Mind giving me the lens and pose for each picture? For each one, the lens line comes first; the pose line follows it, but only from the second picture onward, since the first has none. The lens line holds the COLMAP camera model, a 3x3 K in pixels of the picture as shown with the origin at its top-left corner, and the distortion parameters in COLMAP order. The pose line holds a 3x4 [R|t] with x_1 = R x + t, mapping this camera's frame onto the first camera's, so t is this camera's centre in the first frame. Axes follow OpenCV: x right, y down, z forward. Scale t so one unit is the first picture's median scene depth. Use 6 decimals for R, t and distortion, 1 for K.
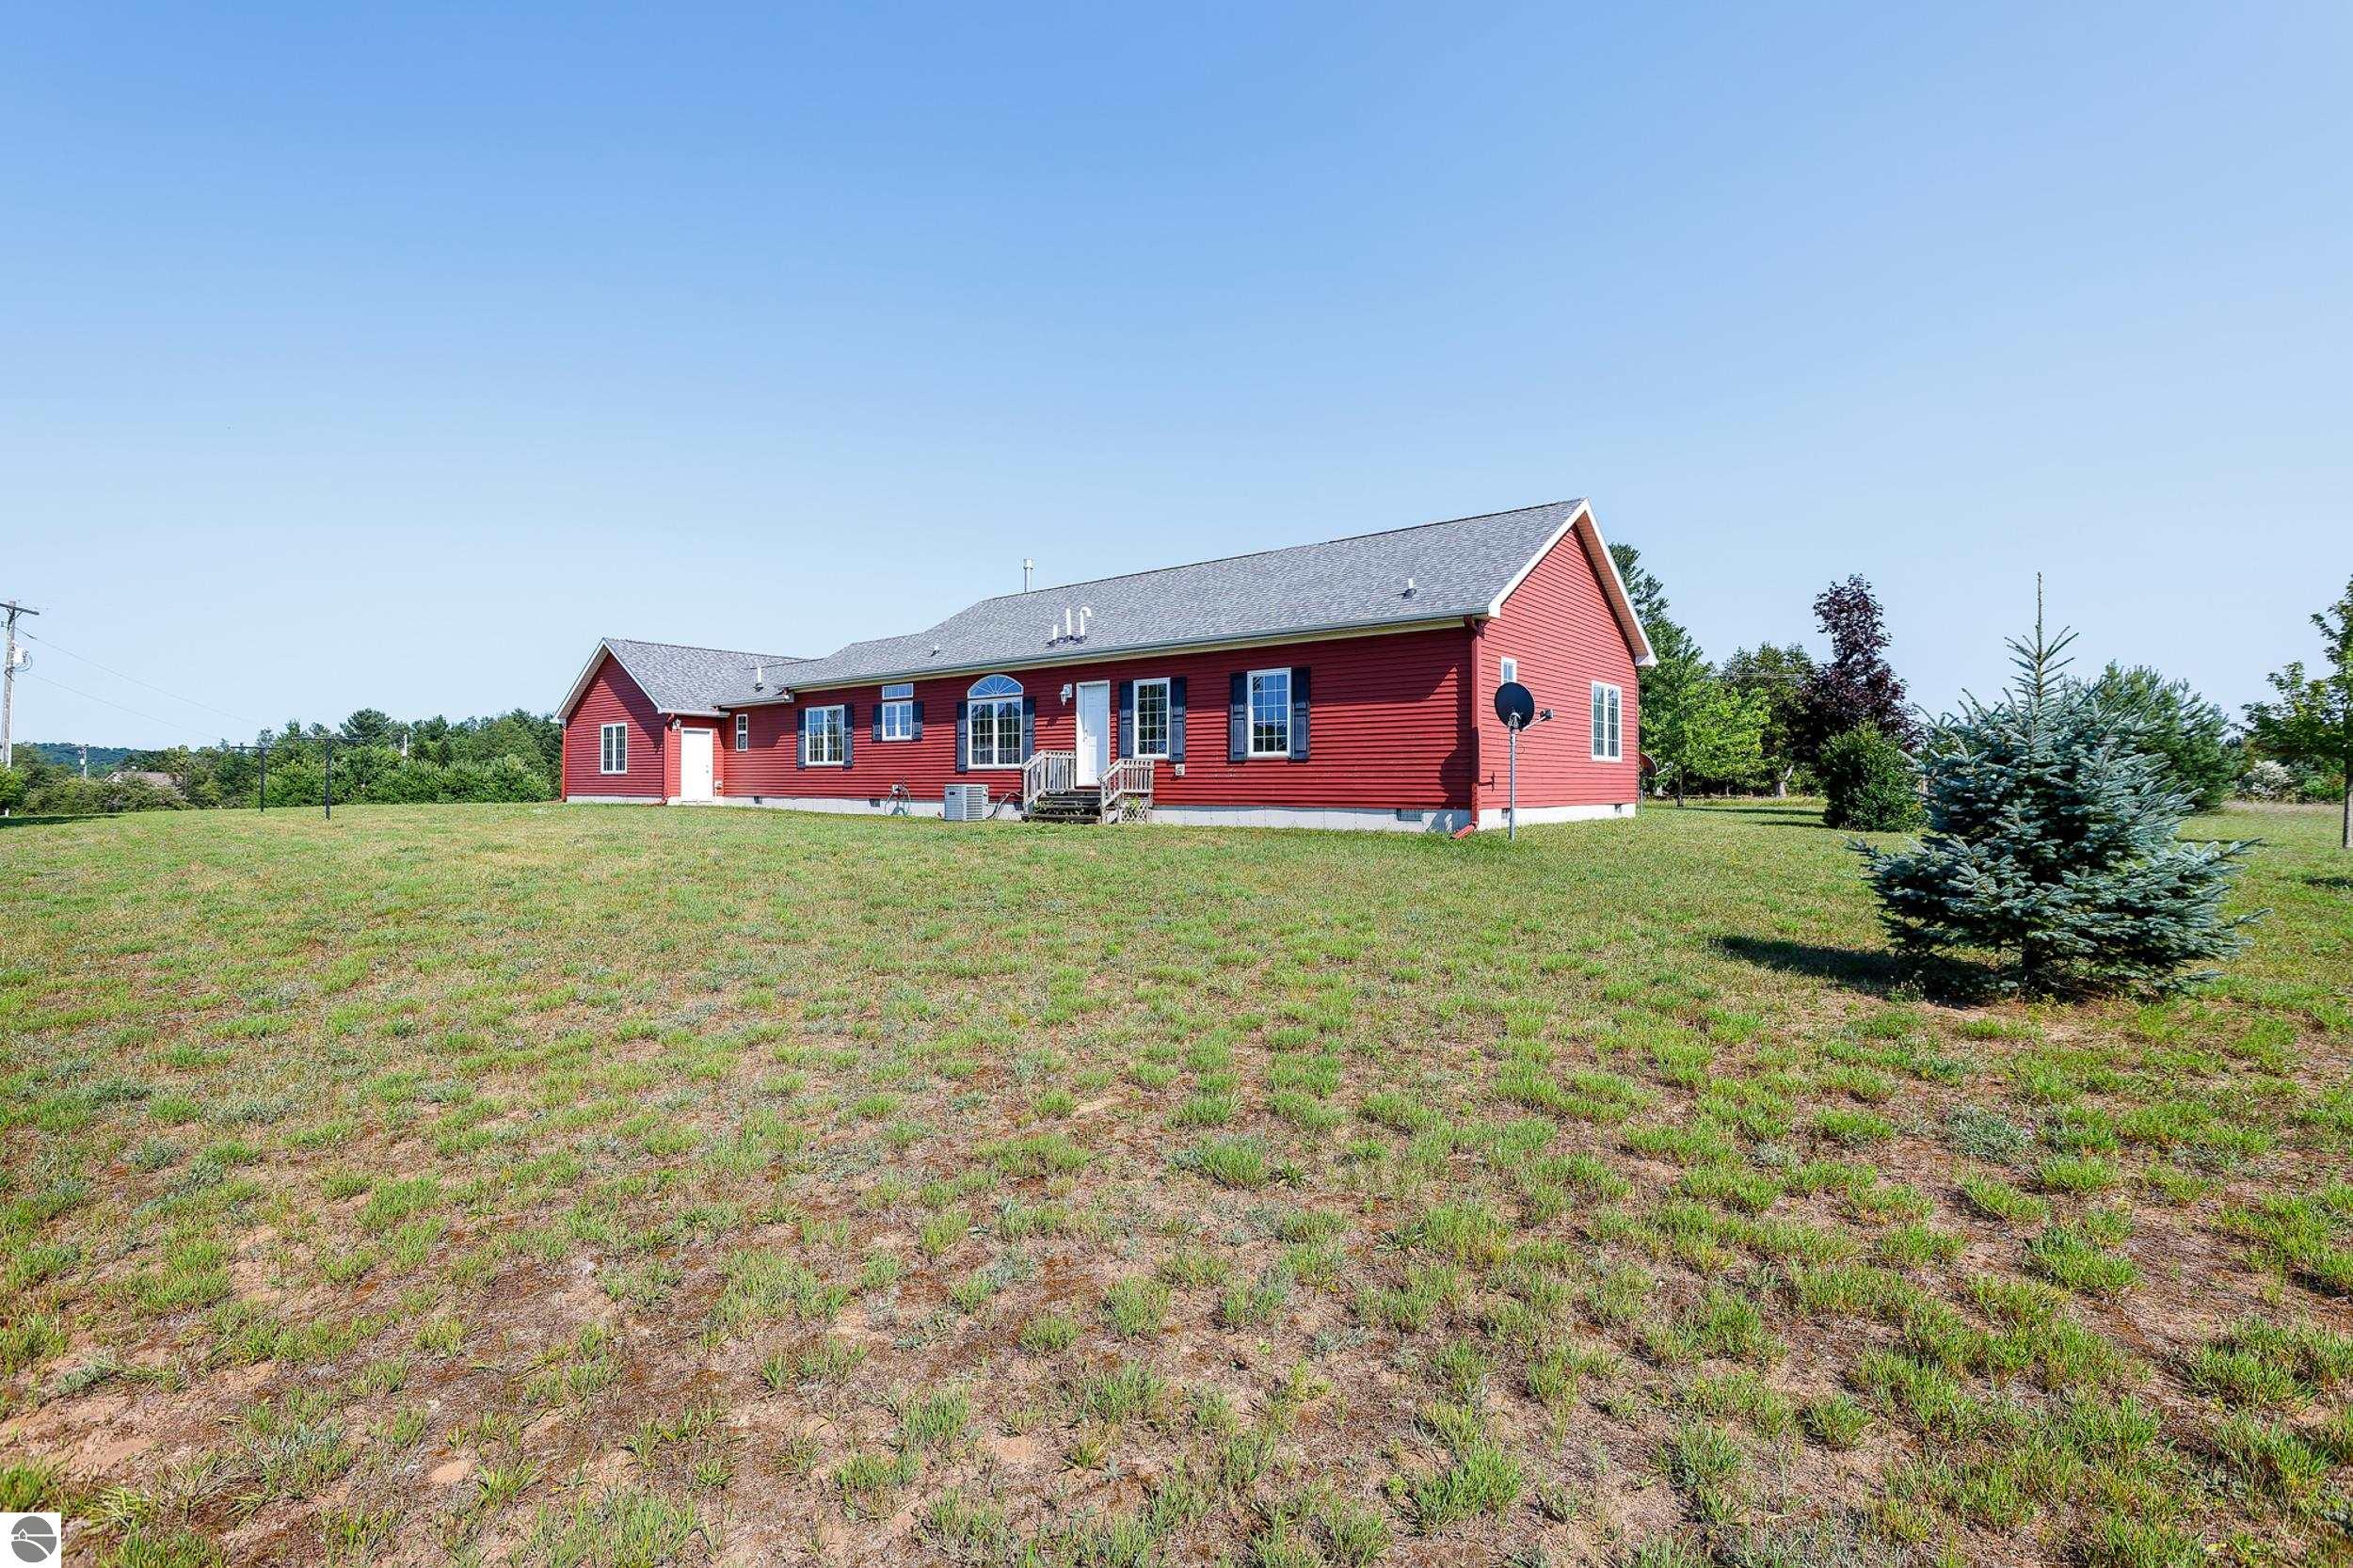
lens RADIAL K [[1065.1, 0, 1163.8], [0, 1065.1, 785.9], [0, 0, 1]] dist [0.000658, 0.000590]
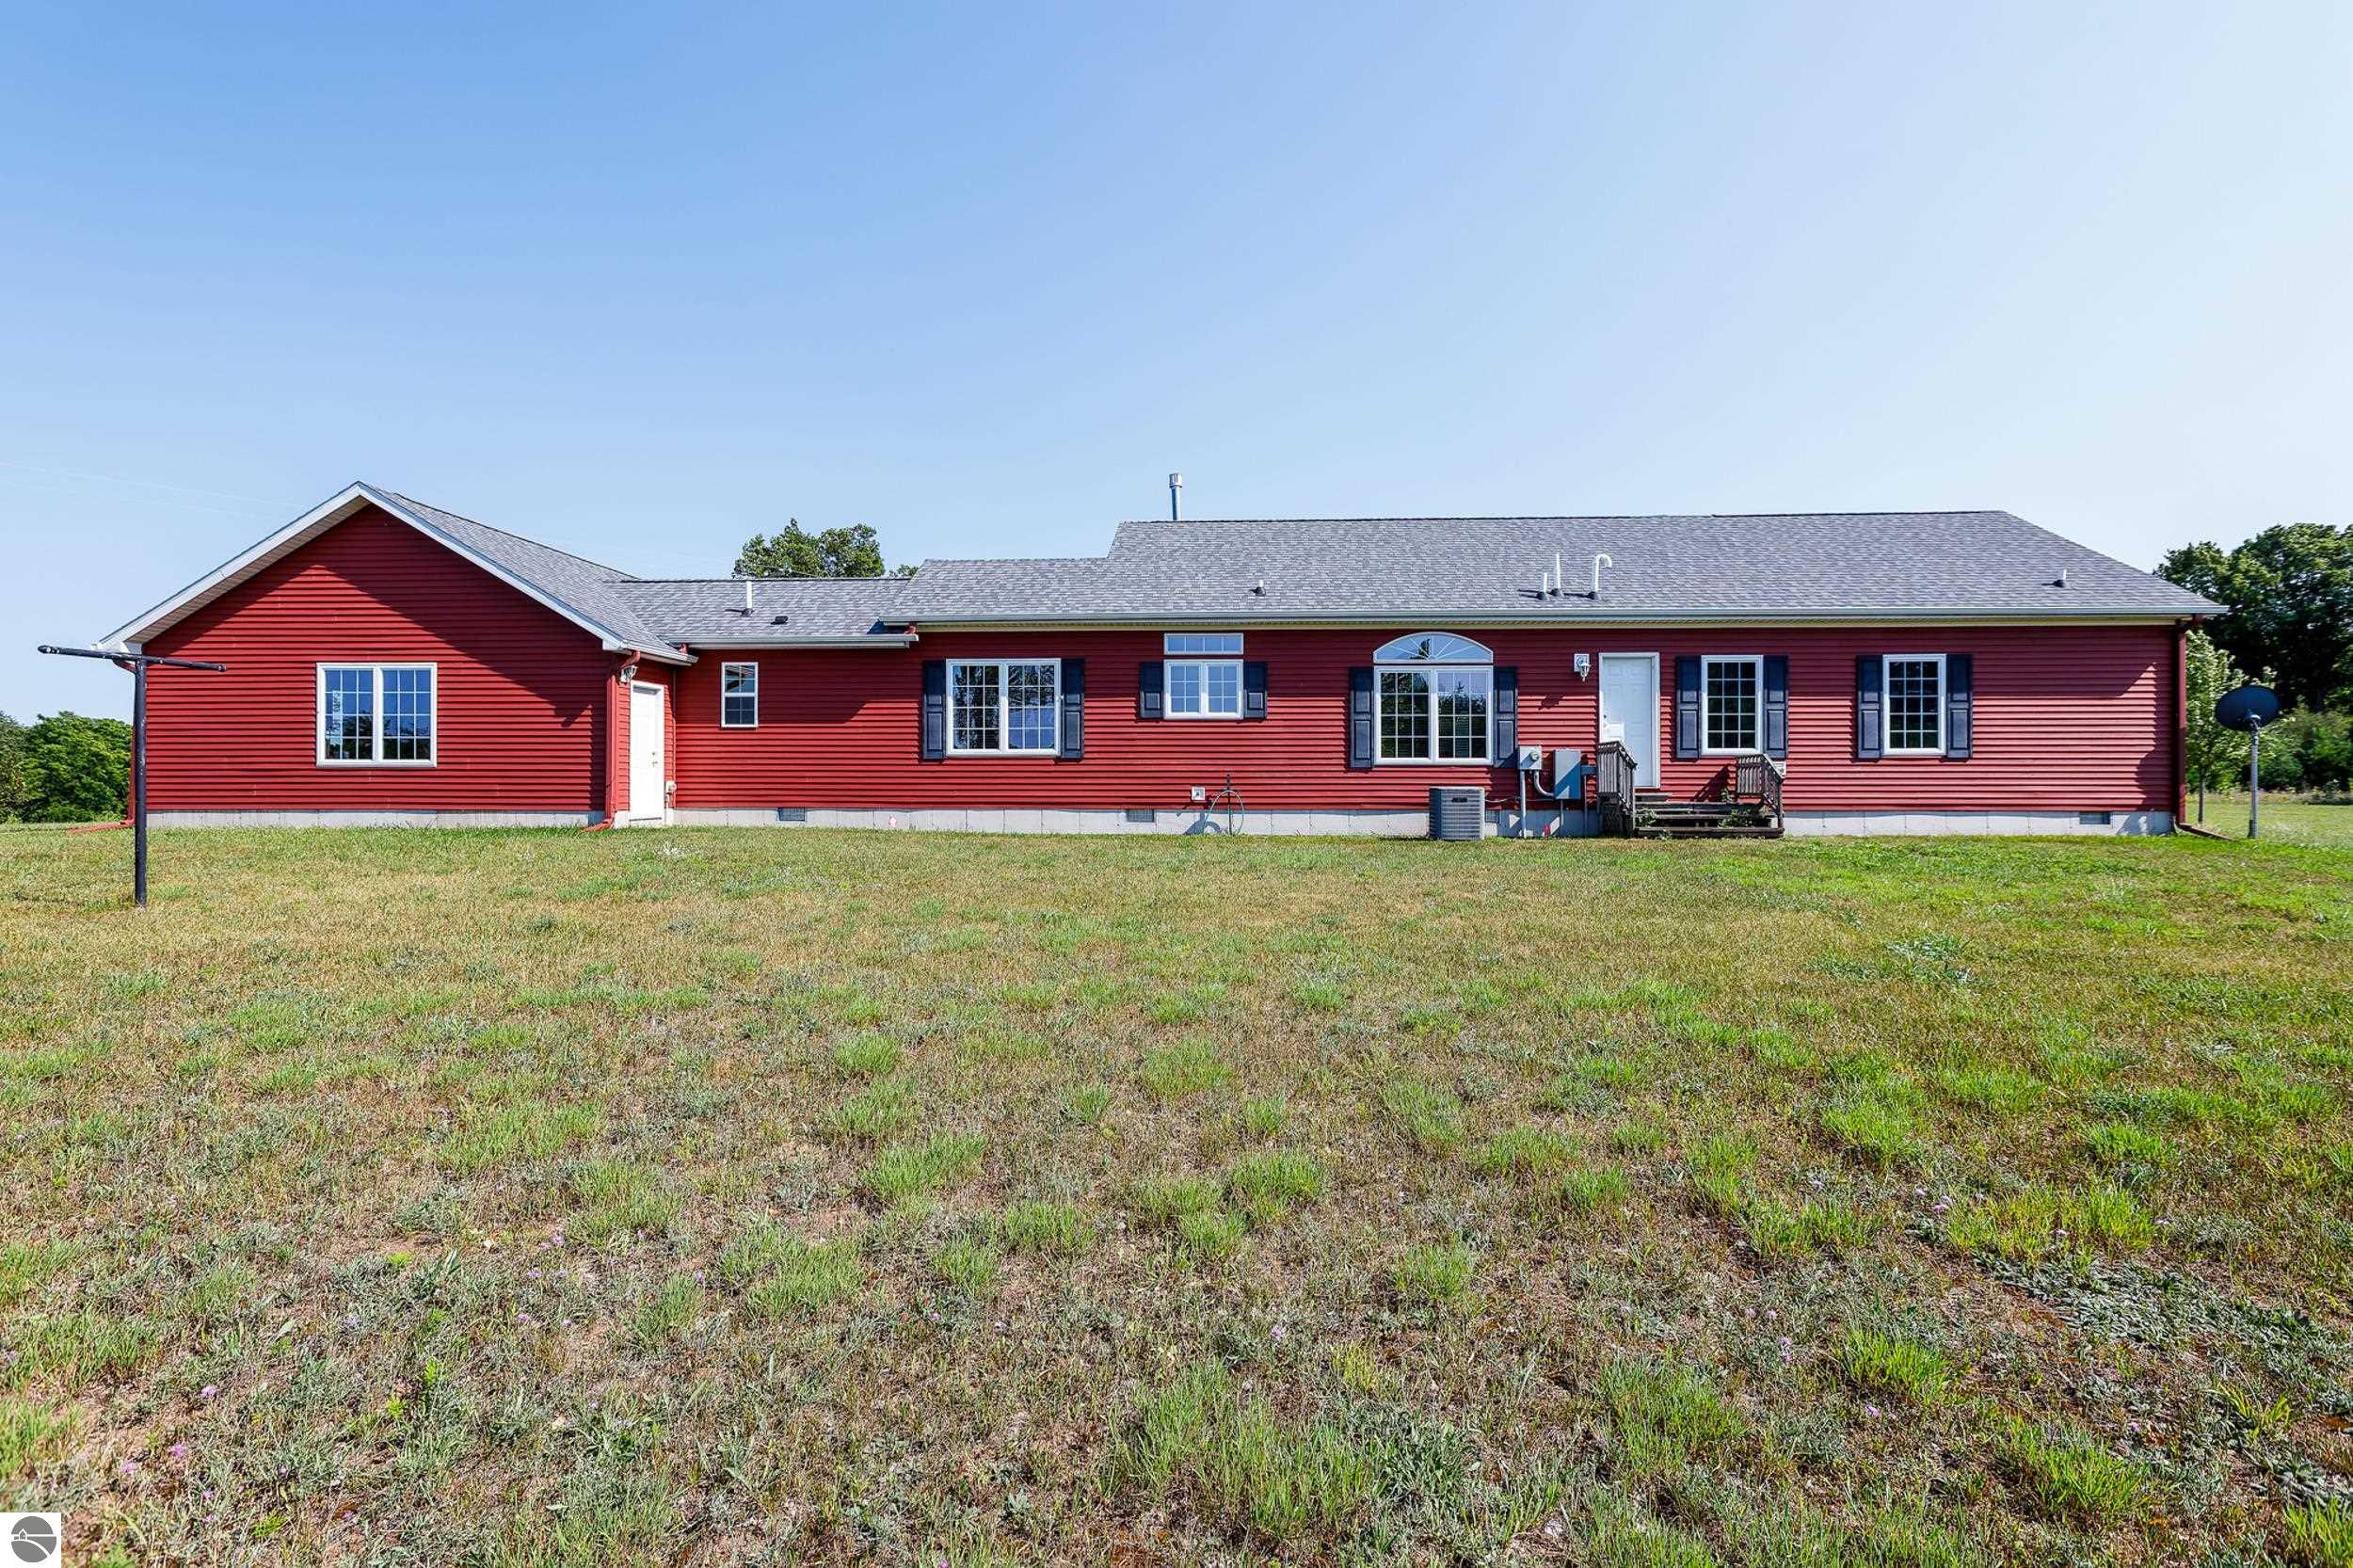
lens RADIAL K [[1065.1, 0, 1174.2], [0, 1065.1, 769.4], [0, 0, 1]] dist [0.000658, 0.000590]
pose [[0.788285, 0.008908, 0.615245, -0.665714], [0.001856, 0.999856, -0.016854, -0.001036], [-0.615307, 0.014428, 0.788156, 0.499499]]
